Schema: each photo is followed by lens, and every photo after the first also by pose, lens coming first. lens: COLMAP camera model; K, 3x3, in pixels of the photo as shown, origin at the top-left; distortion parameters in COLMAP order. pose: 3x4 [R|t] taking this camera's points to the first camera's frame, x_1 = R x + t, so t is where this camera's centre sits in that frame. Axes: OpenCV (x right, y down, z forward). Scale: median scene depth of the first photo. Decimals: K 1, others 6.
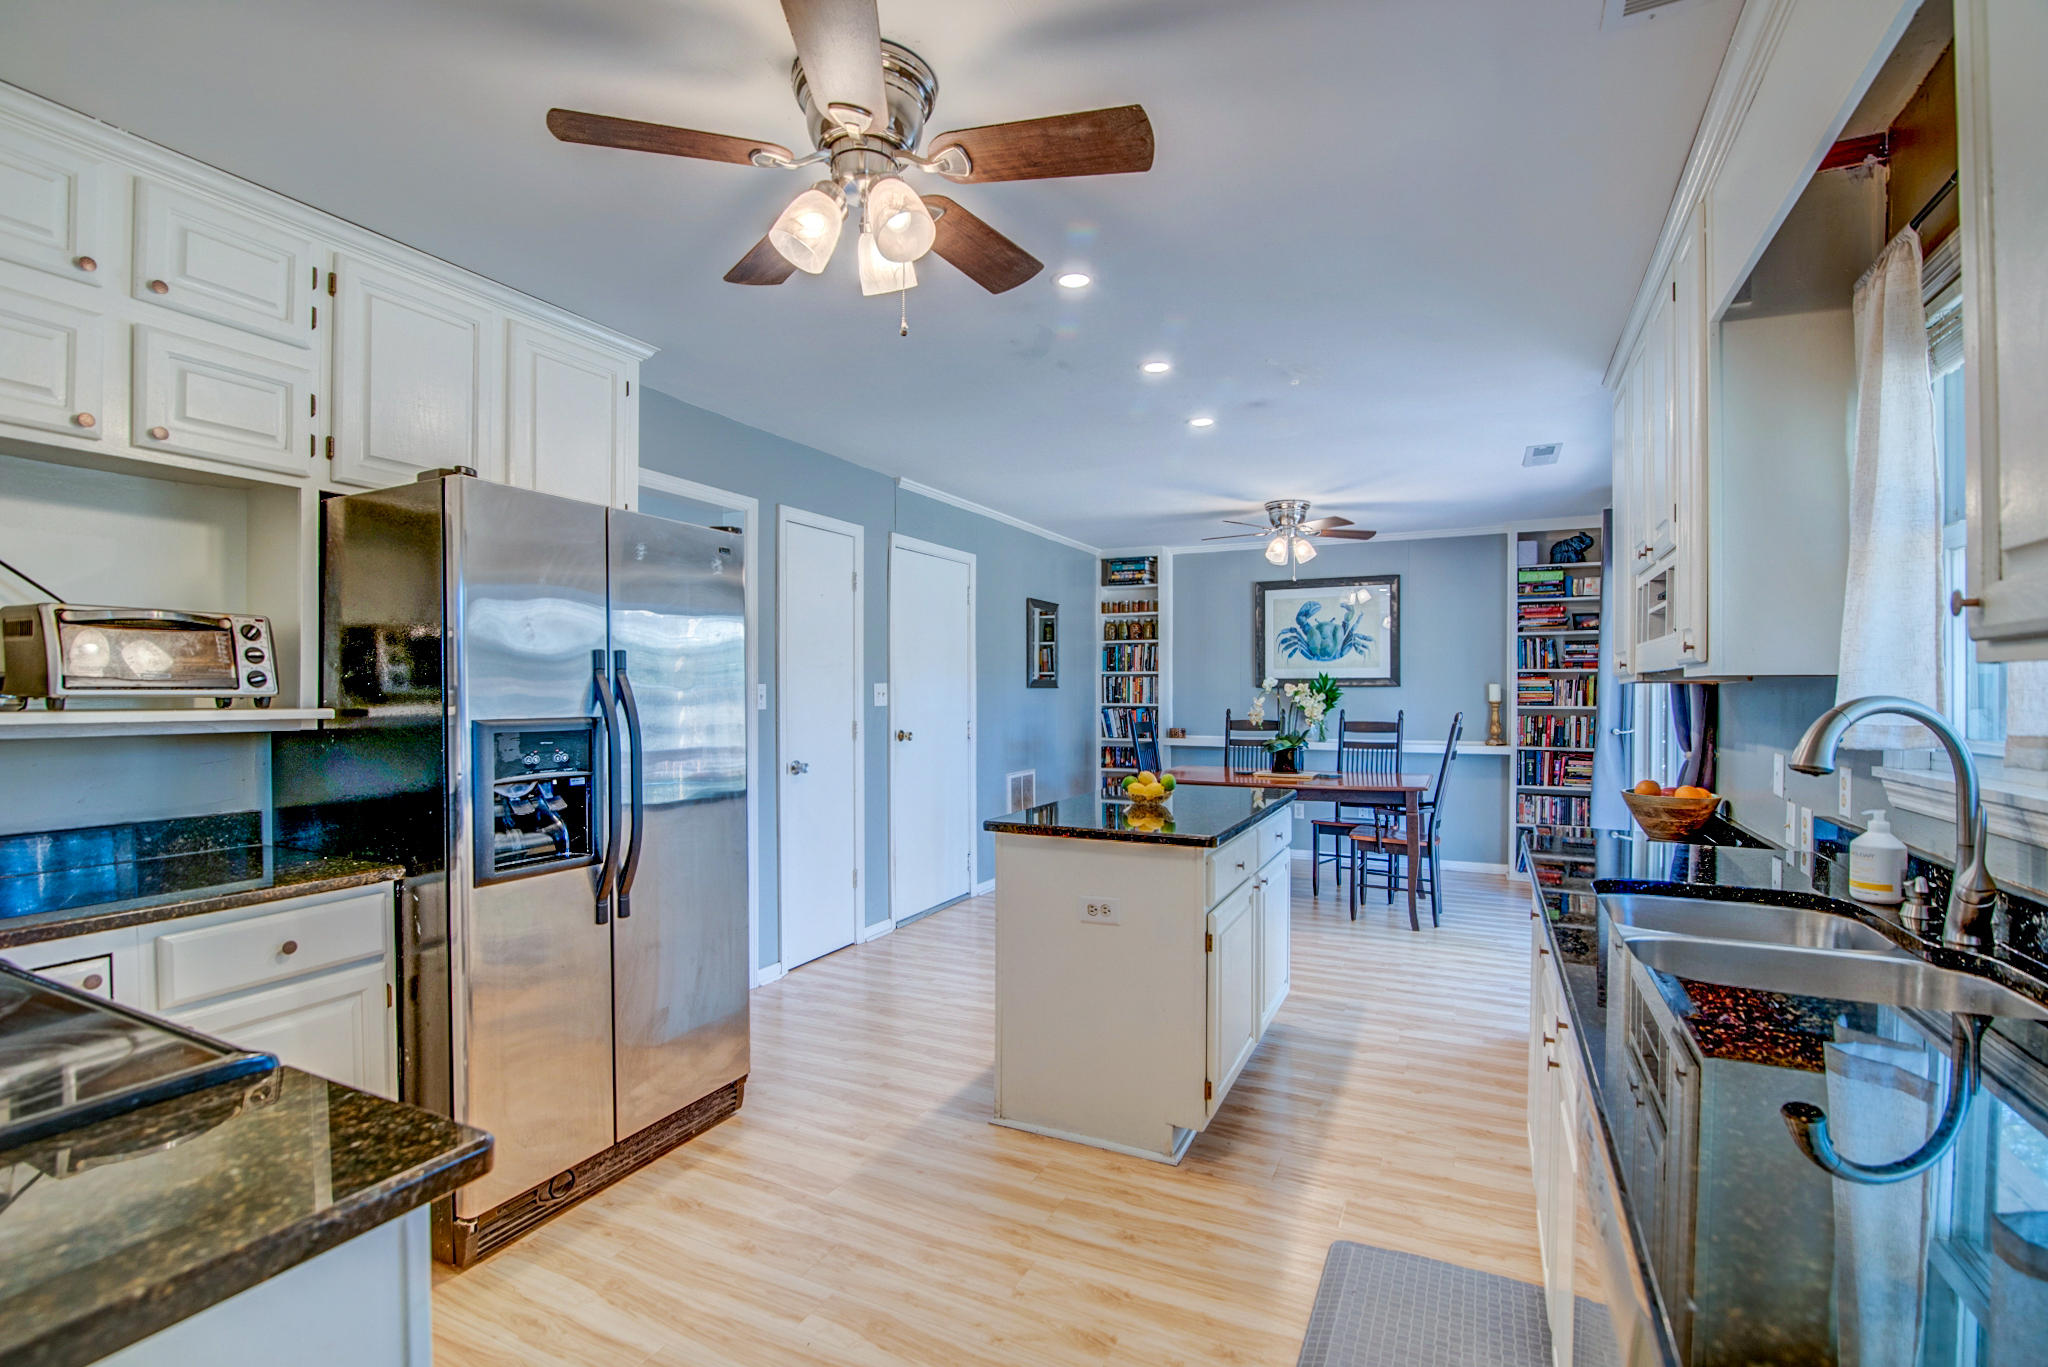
lens RADIAL K [[939.4, 0, 1017.8], [0, 939.4, 693.7], [0, 0, 1]] dist [-0.016313, 0.000589]
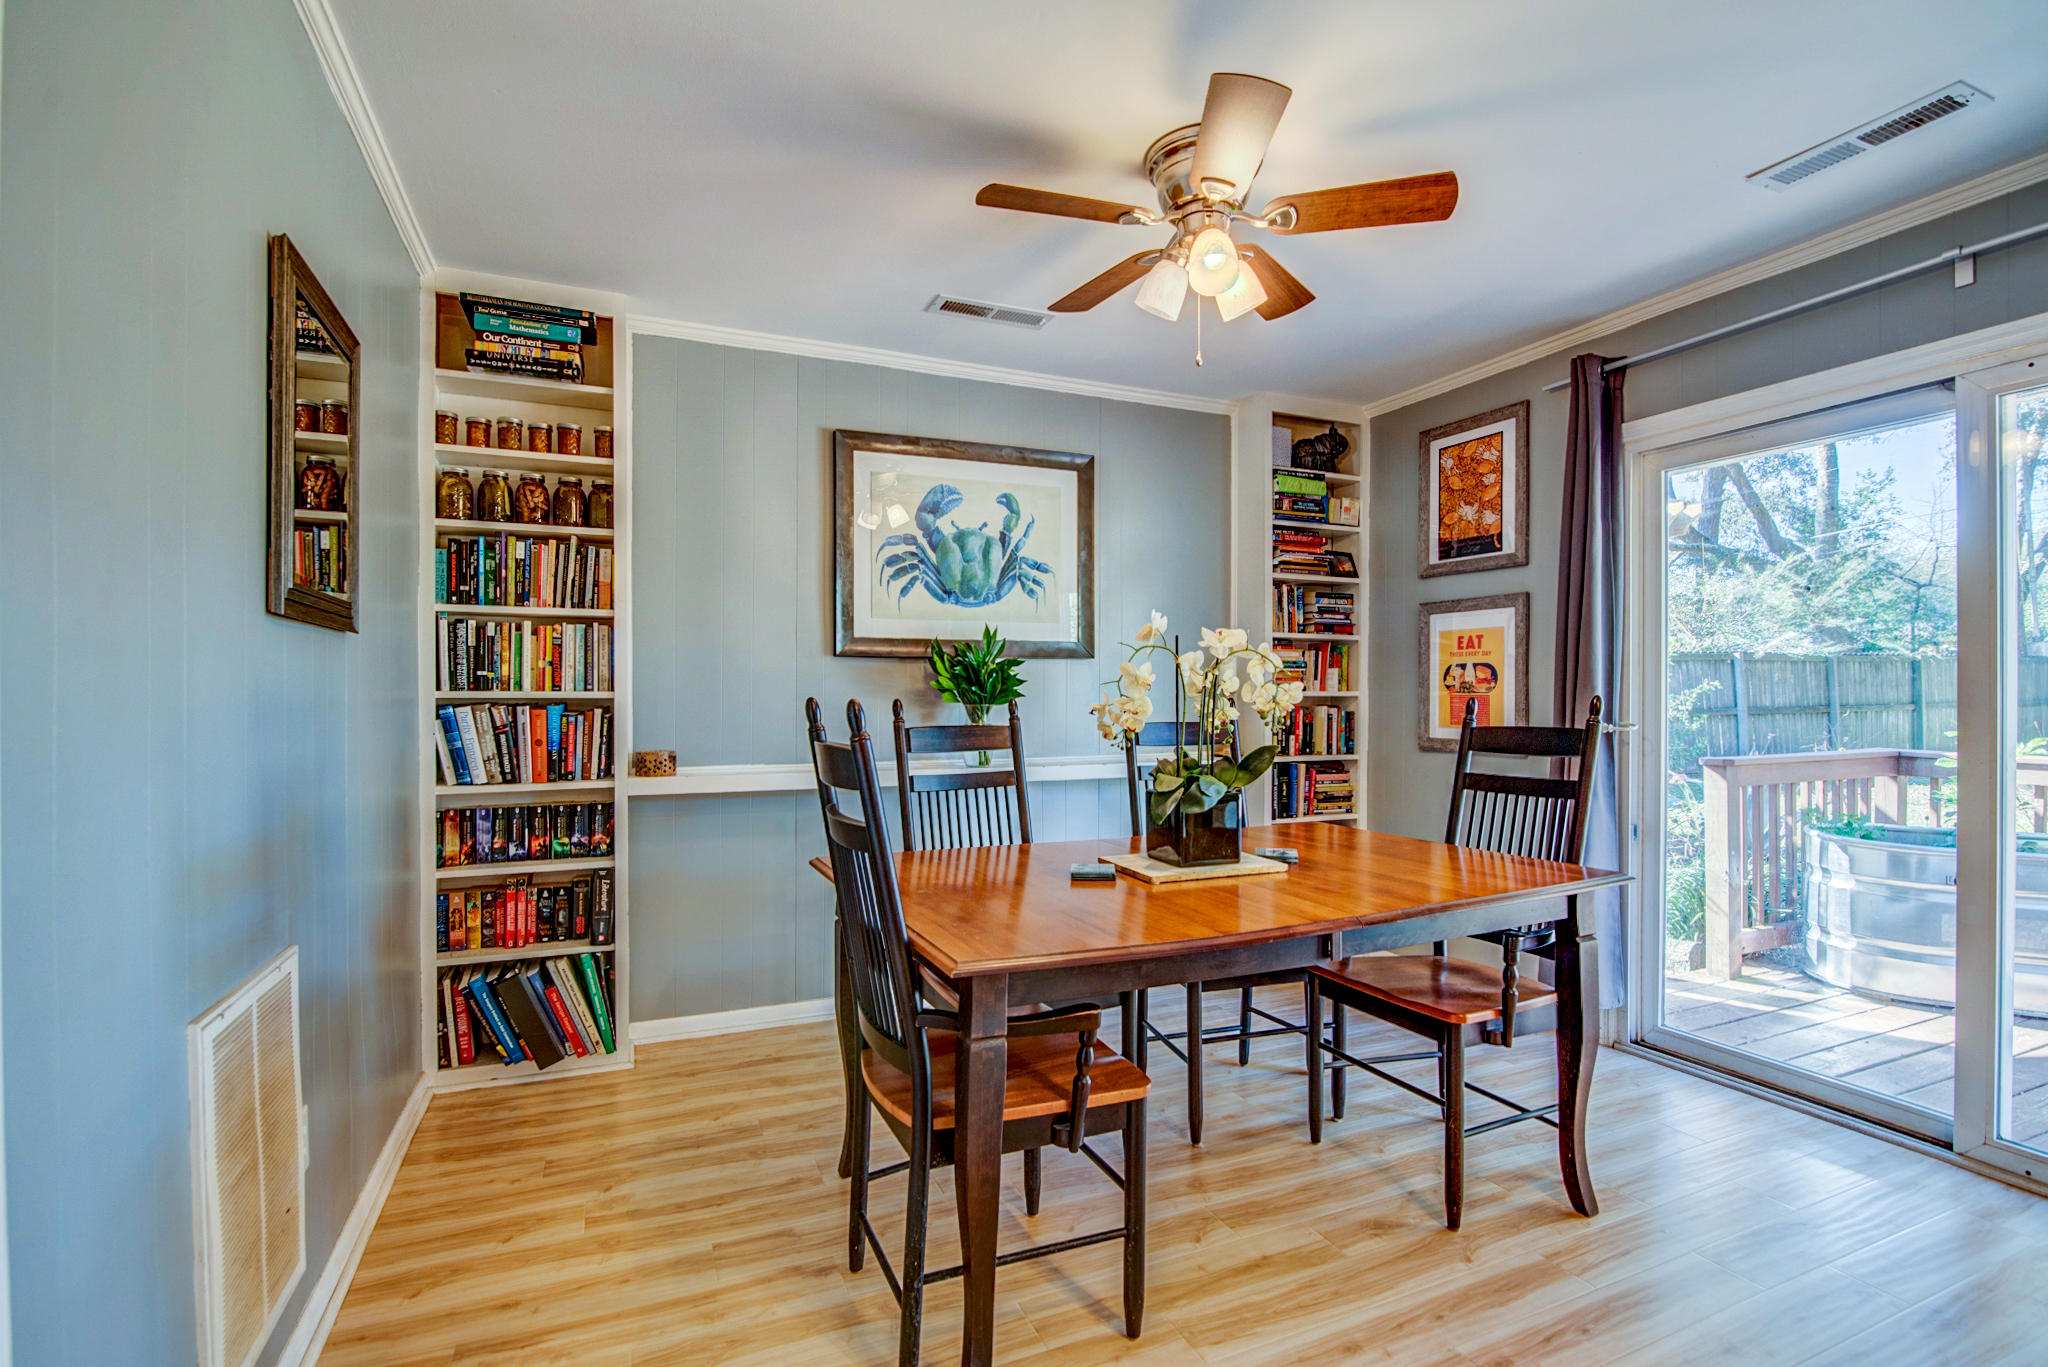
lens RADIAL K [[939.4, 0, 1017.8], [0, 939.4, 693.7], [0, 0, 1]] dist [-0.016313, 0.000589]
pose [[0.648716, -0.000507, 0.761030, -0.041950], [0.003276, 0.999992, -0.002126, 0.013770], [-0.761024, 0.003872, 0.648713, 0.652729]]
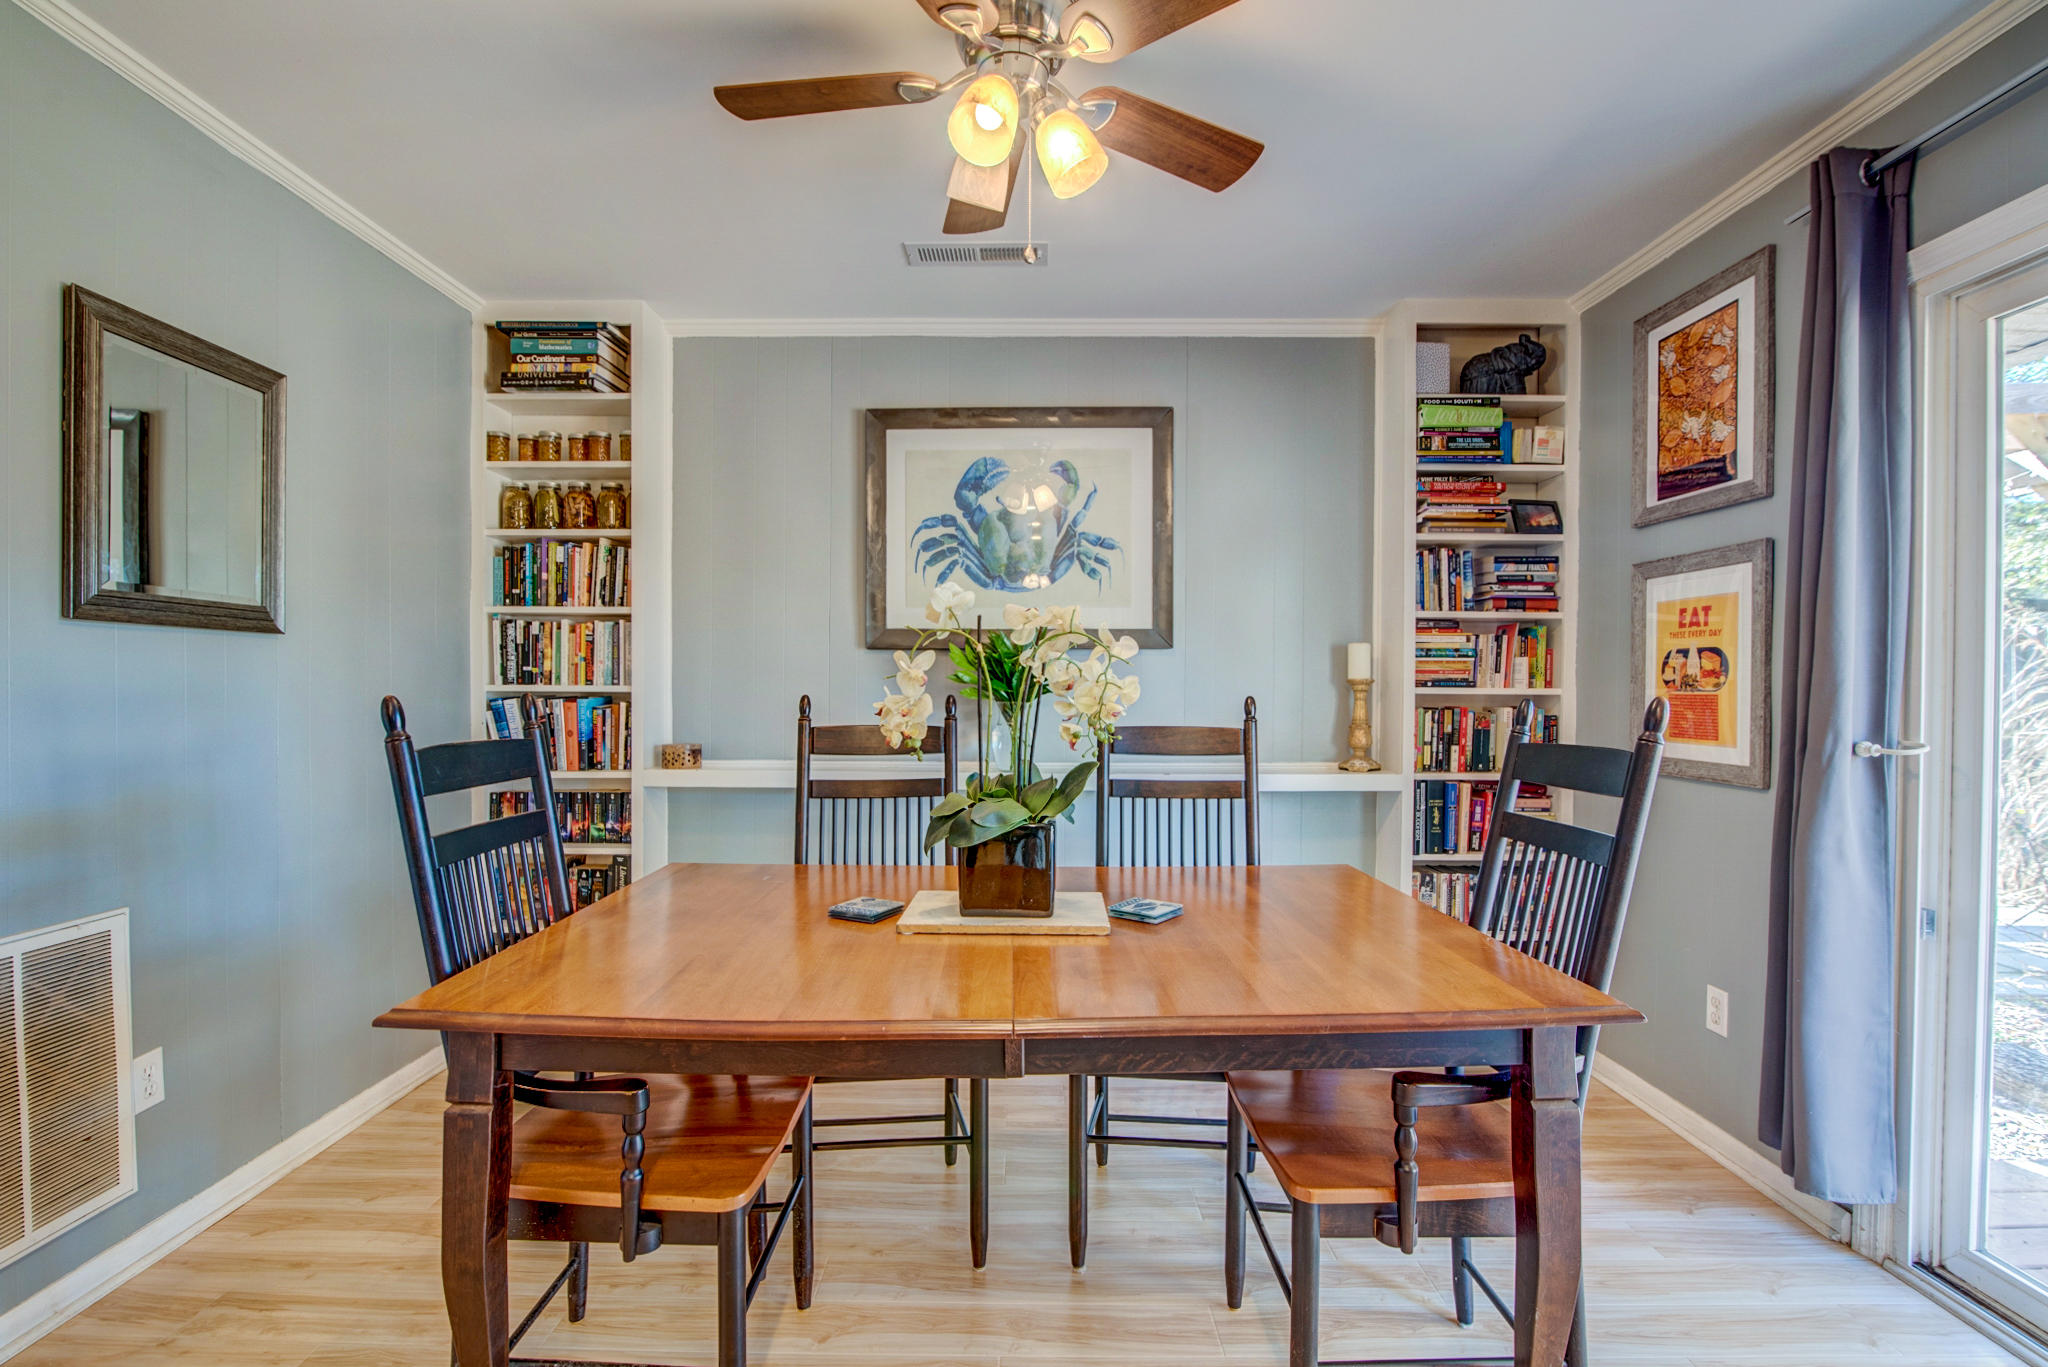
lens RADIAL K [[939.4, 0, 1017.8], [0, 939.4, 693.7], [0, 0, 1]] dist [-0.016313, 0.000589]
pose [[0.900064, -0.000012, 0.435757, 0.130634], [-0.001891, 0.999990, 0.003933, 0.012977], [-0.435753, -0.004364, 0.900056, 0.593062]]
